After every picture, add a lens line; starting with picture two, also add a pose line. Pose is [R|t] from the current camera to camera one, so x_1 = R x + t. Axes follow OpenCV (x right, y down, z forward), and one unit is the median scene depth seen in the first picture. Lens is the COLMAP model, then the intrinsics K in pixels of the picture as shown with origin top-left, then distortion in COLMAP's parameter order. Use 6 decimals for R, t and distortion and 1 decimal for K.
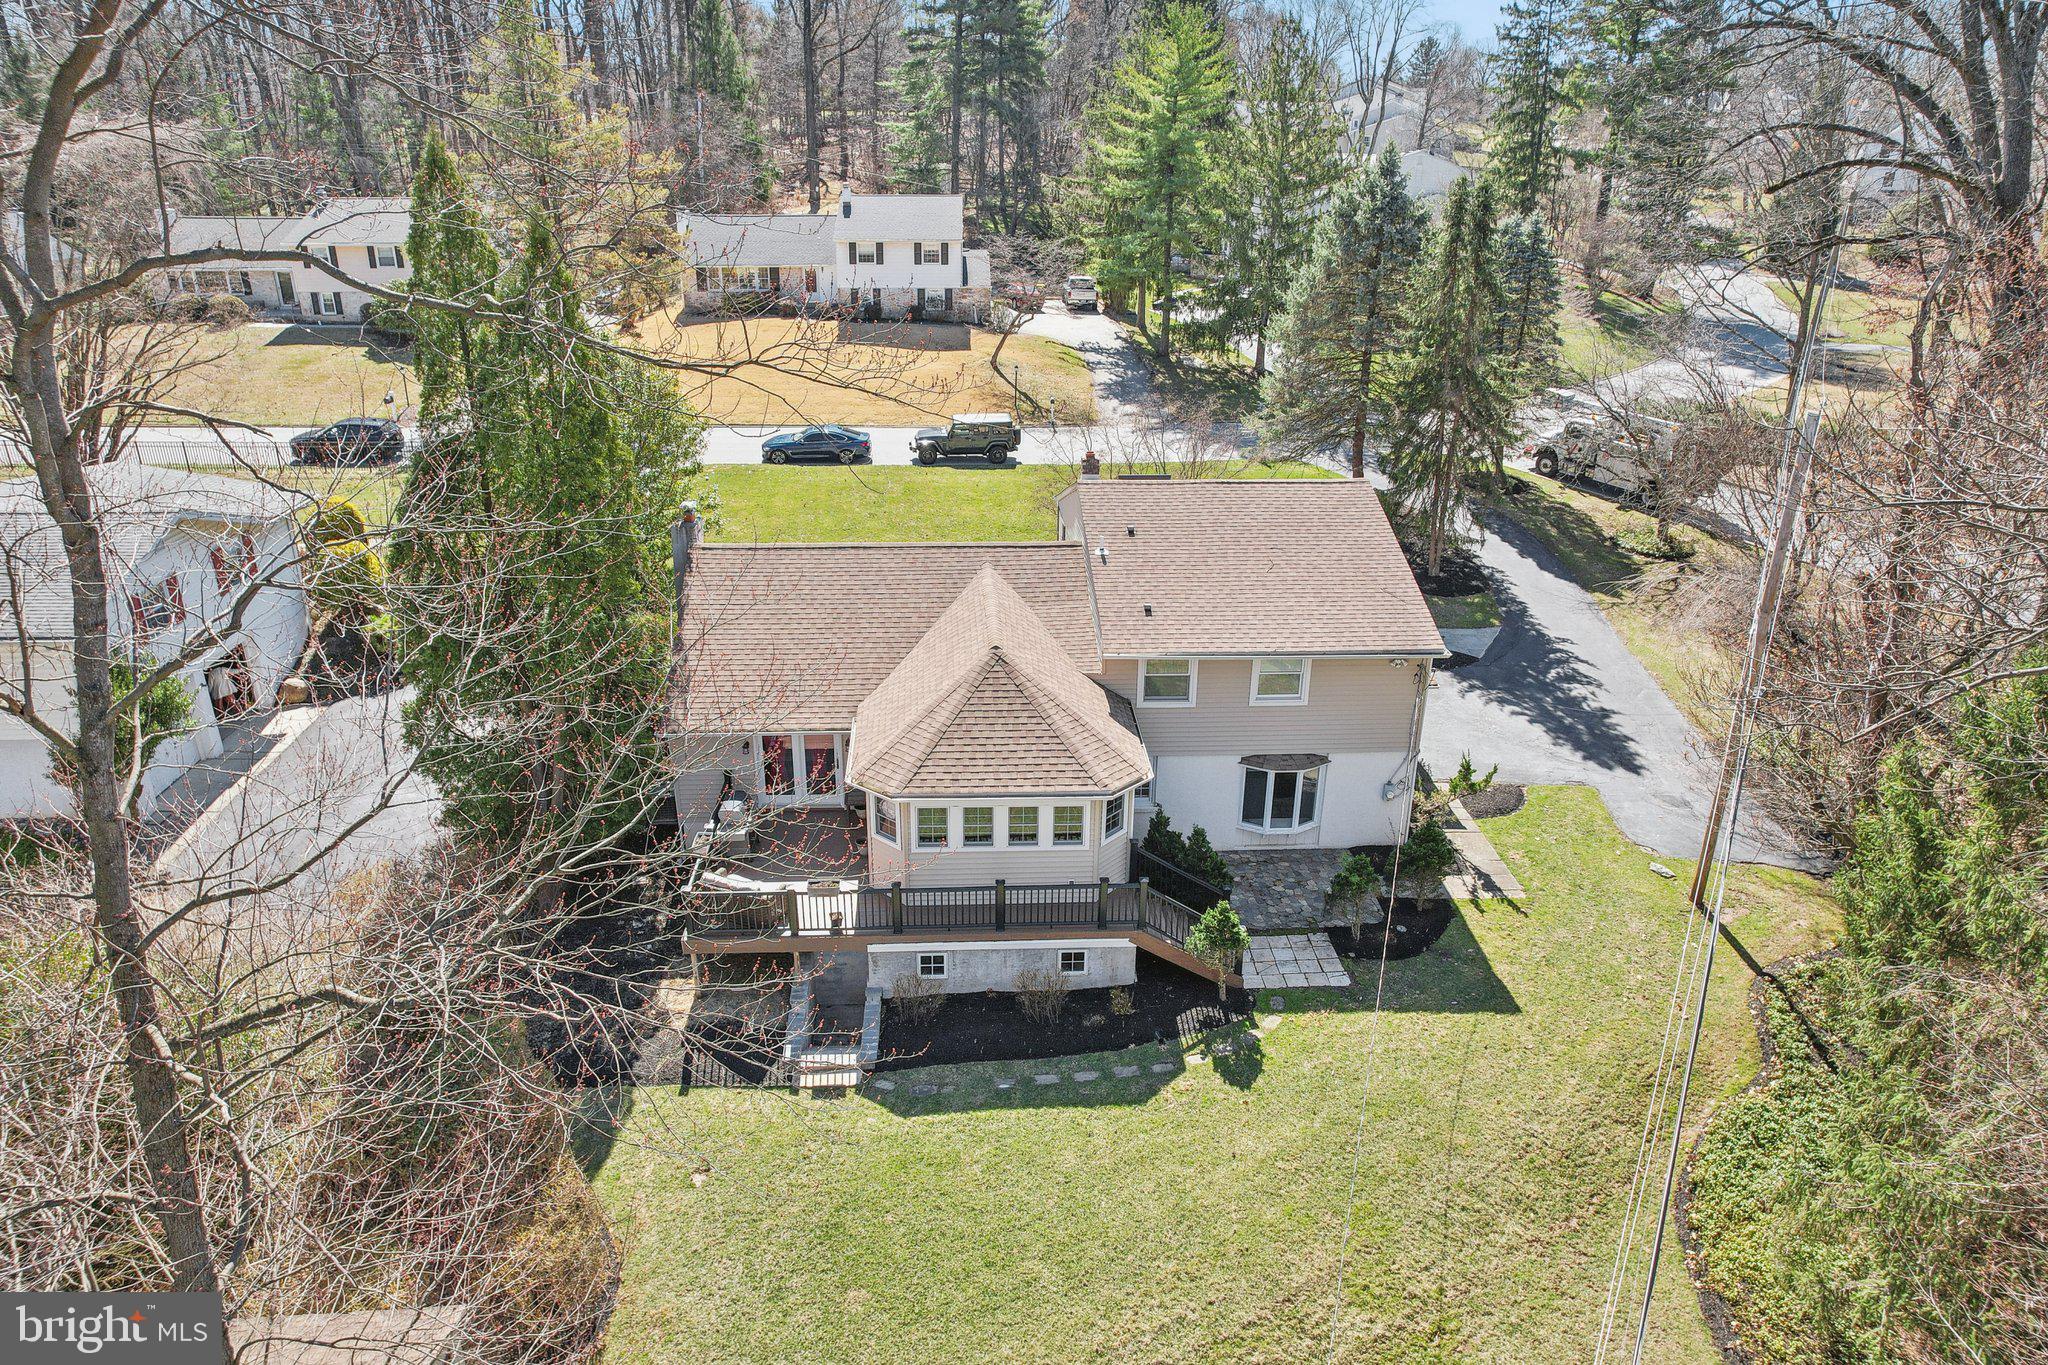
lens RADIAL K [[1263.9, 0, 1015.4], [0, 1263.9, 623.5], [0, 0, 1]] dist [-0.096725, 0.063815]
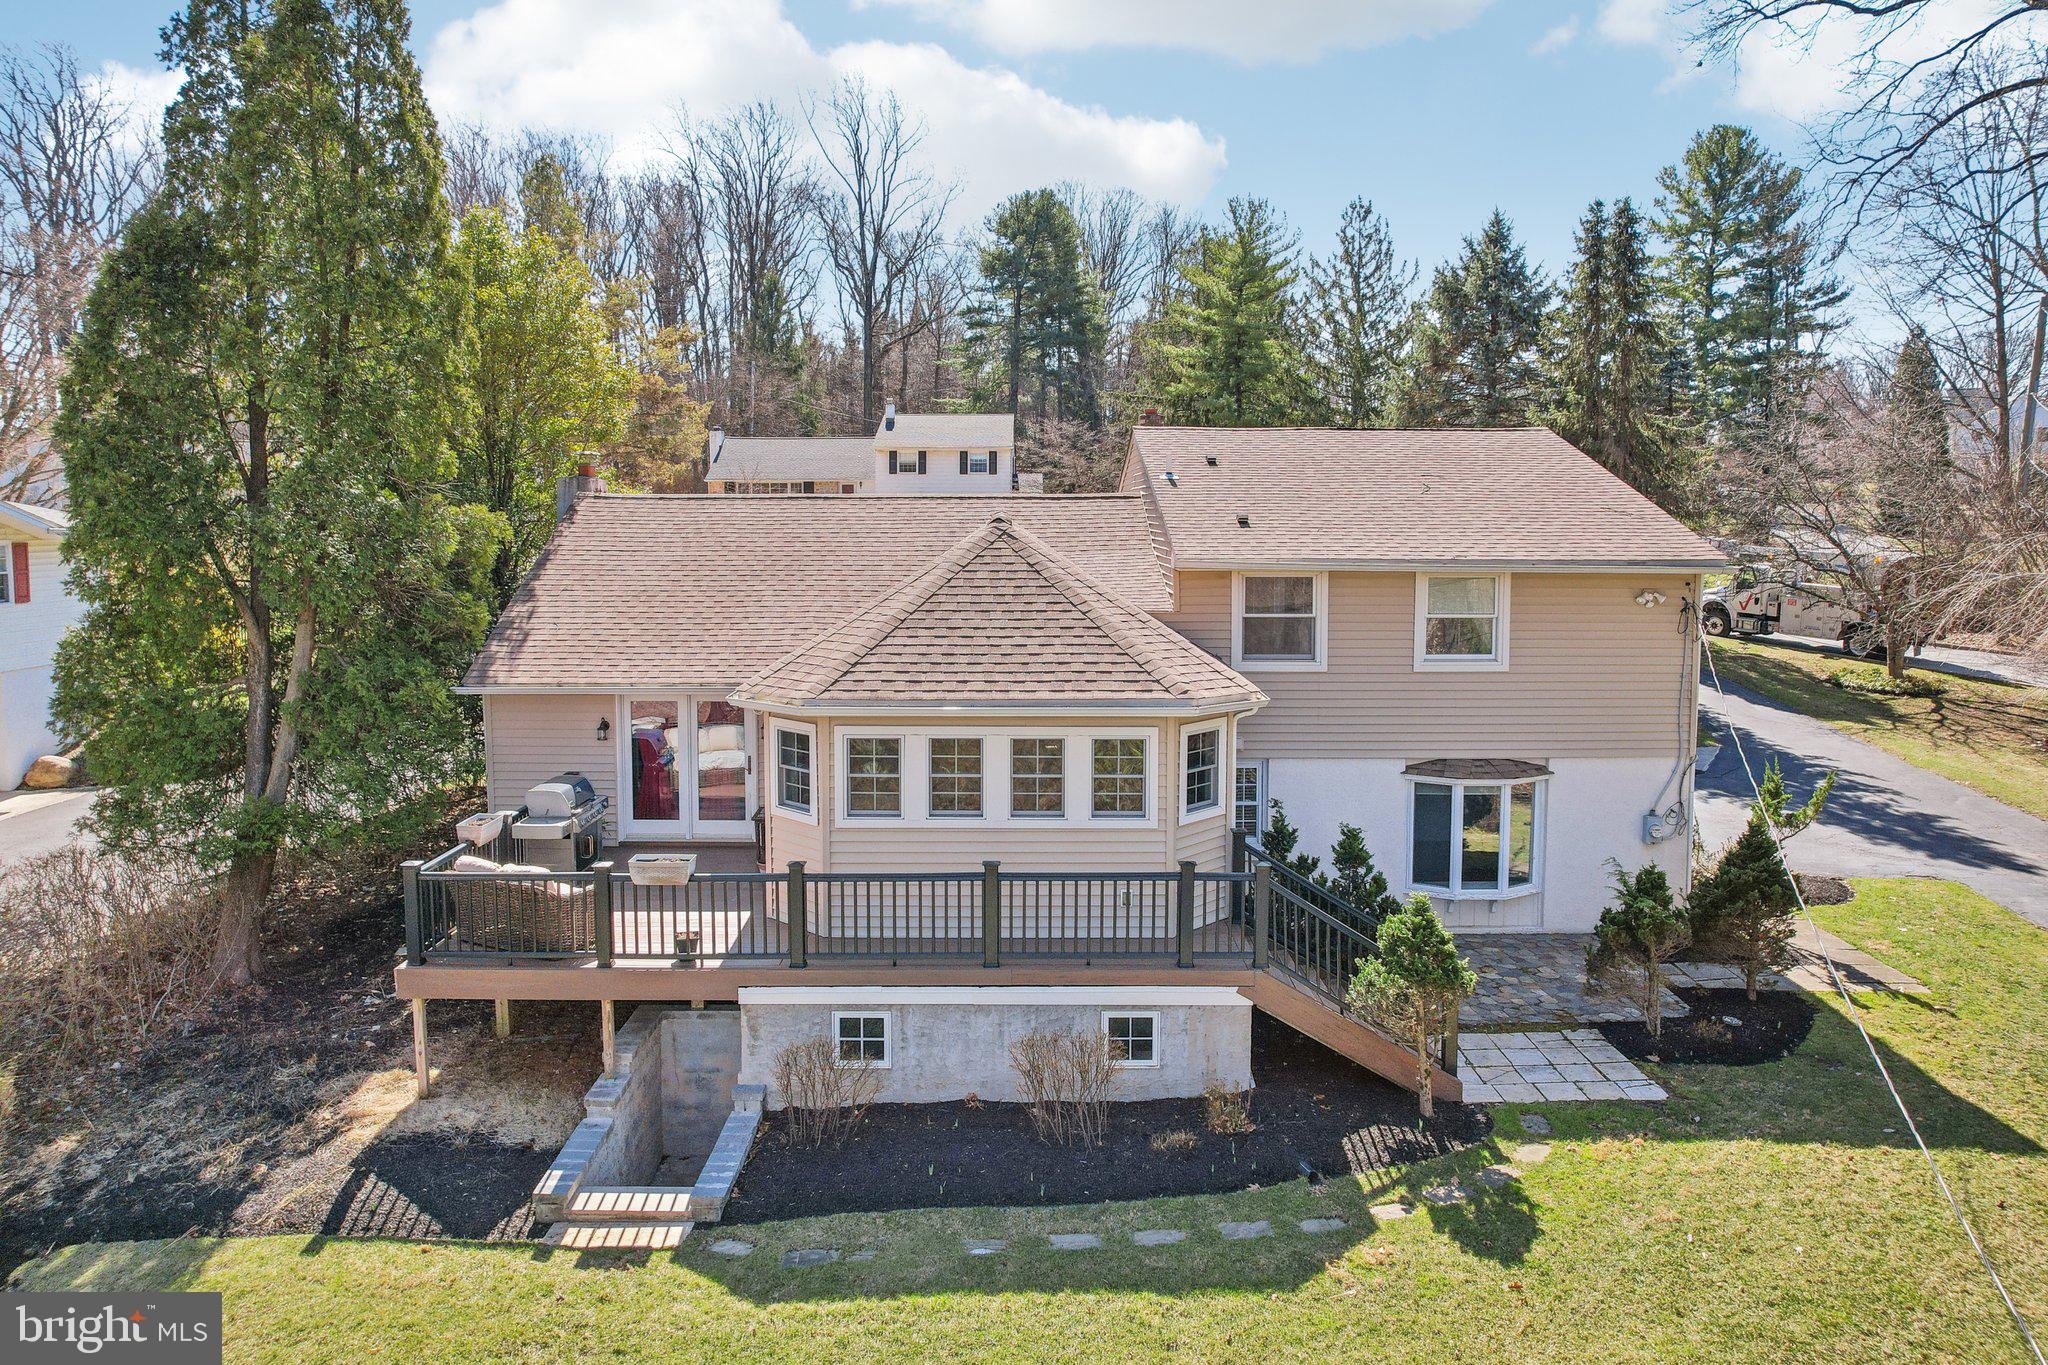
lens RADIAL K [[1263.9, 0, 1015.4], [0, 1263.9, 623.5], [0, 0, 1]] dist [-0.096725, 0.063815]
pose [[0.998520, -0.004358, -0.054209, 0.026923], [-0.011951, 0.954834, -0.296899, 0.260395], [0.053054, 0.297108, 0.953369, 0.451783]]
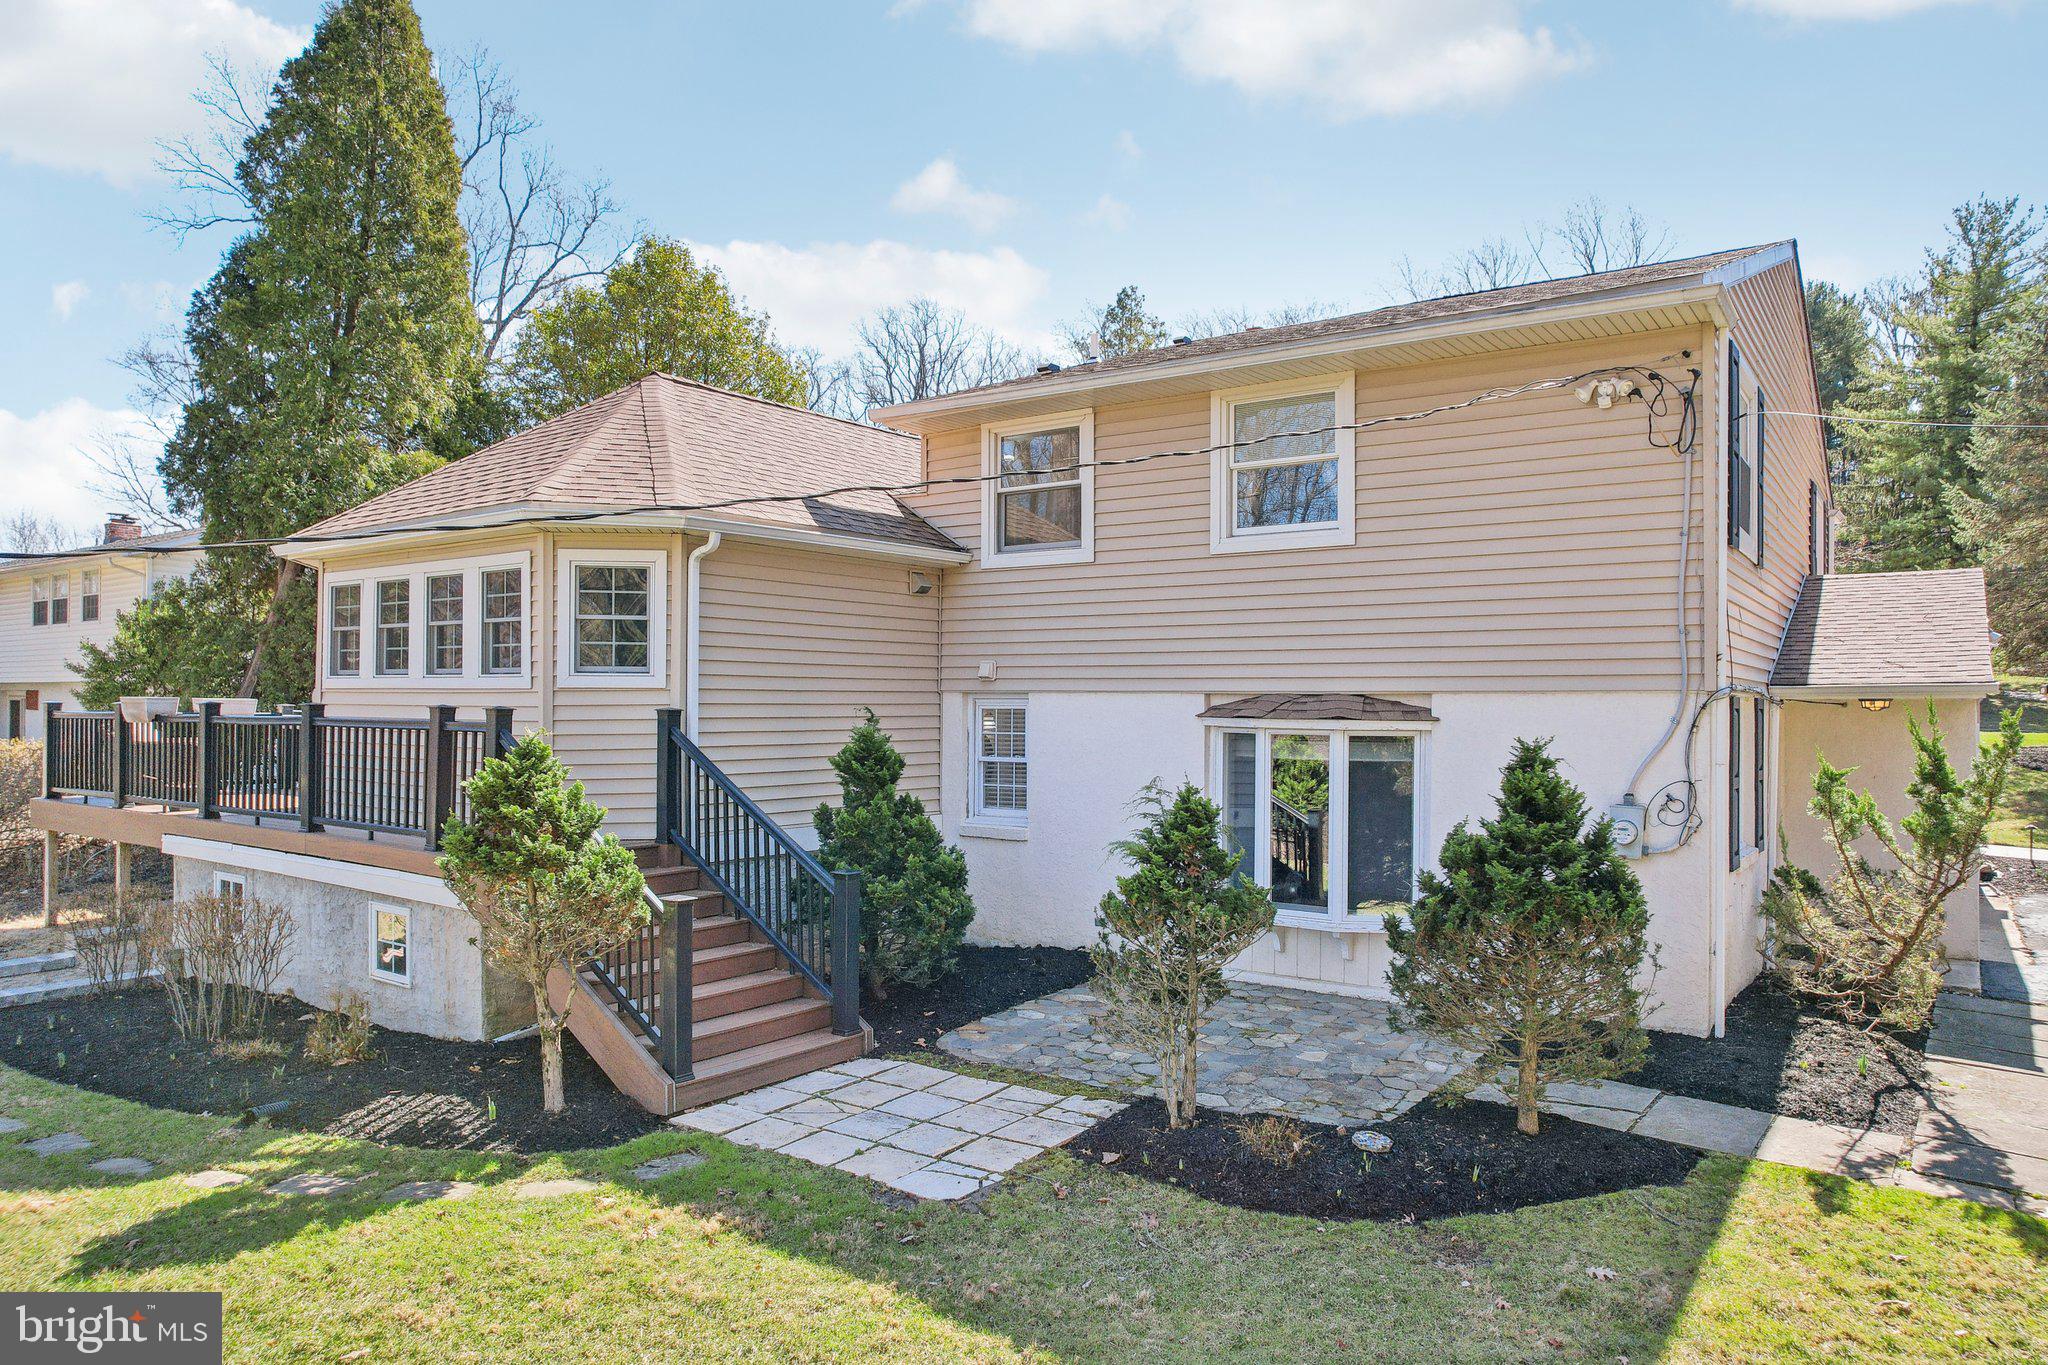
lens RADIAL K [[1248.0, 0, 1107.6], [0, 1248.0, 712.0], [0, 0, 1]] dist [-0.054583, 0.020029]
pose [[0.808289, -0.001623, -0.588783, 0.447138], [-0.220295, 0.926531, -0.304978, 0.272064], [0.546020, 0.376216, 0.748547, 0.809853]]
